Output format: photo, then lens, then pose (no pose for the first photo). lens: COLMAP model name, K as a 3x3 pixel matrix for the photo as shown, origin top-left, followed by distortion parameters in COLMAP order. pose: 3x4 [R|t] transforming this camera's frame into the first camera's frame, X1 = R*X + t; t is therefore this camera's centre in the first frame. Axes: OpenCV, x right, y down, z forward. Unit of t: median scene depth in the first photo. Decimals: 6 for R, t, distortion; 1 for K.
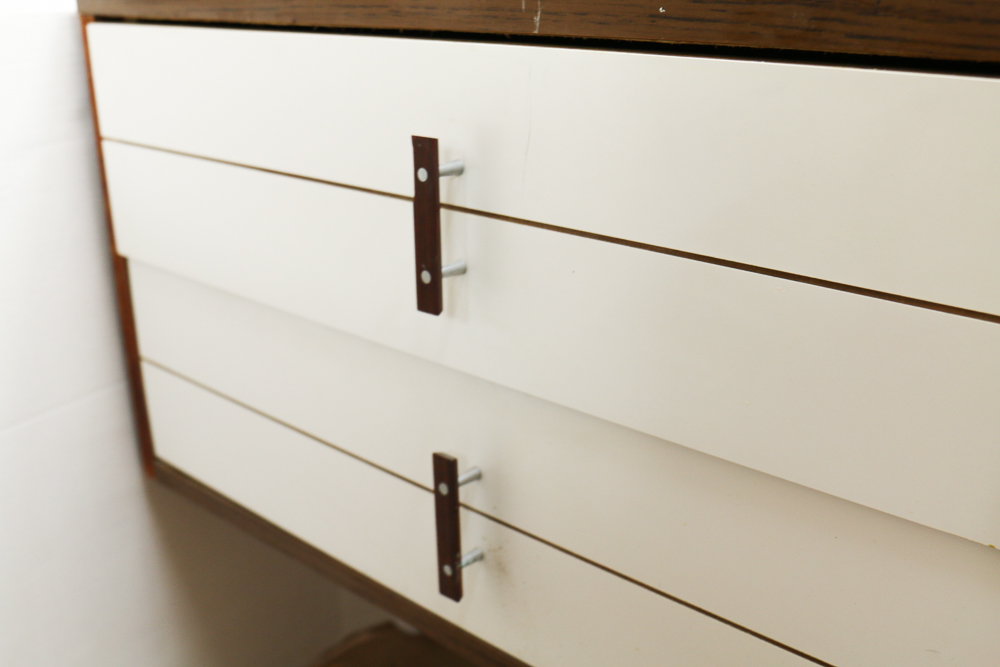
lens RADIAL K [[1103.0, 0, 500.0], [0, 1103.0, 333.5], [0, 0, 1]] dist [-0.002181, -0.002380]
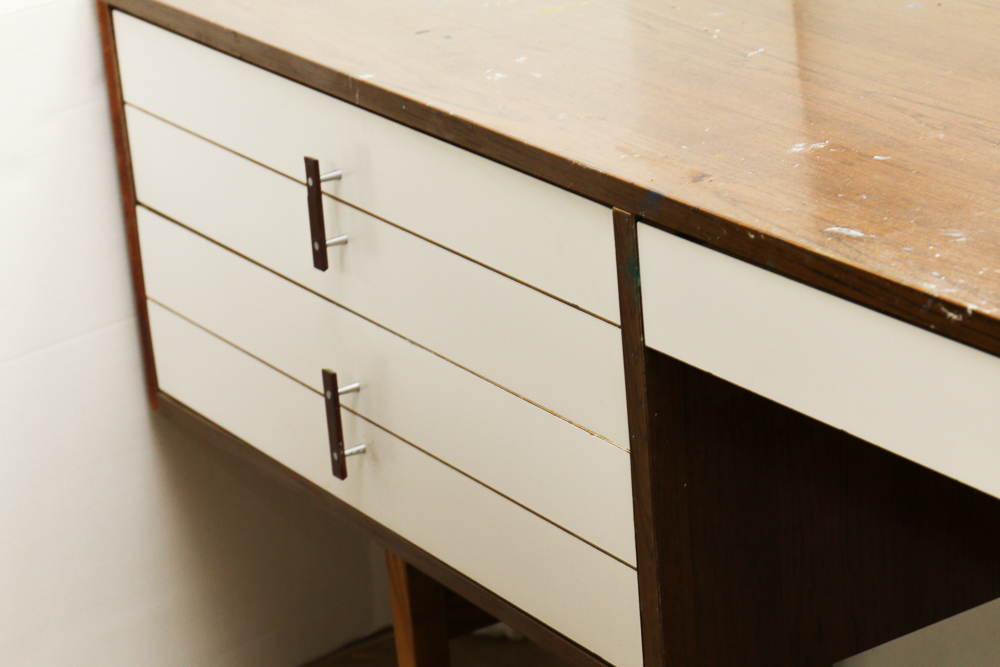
lens RADIAL K [[3003.3, 0, 500.0], [0, 3003.3, 333.5], [0, 0, 1]] dist [-0.039658, 0.884305]
pose [[0.970406, 0.056305, -0.234822, 1.026552], [-0.054728, 0.998414, 0.013230, -0.001331], [0.235195, 0.000013, 0.971948, -2.613197]]
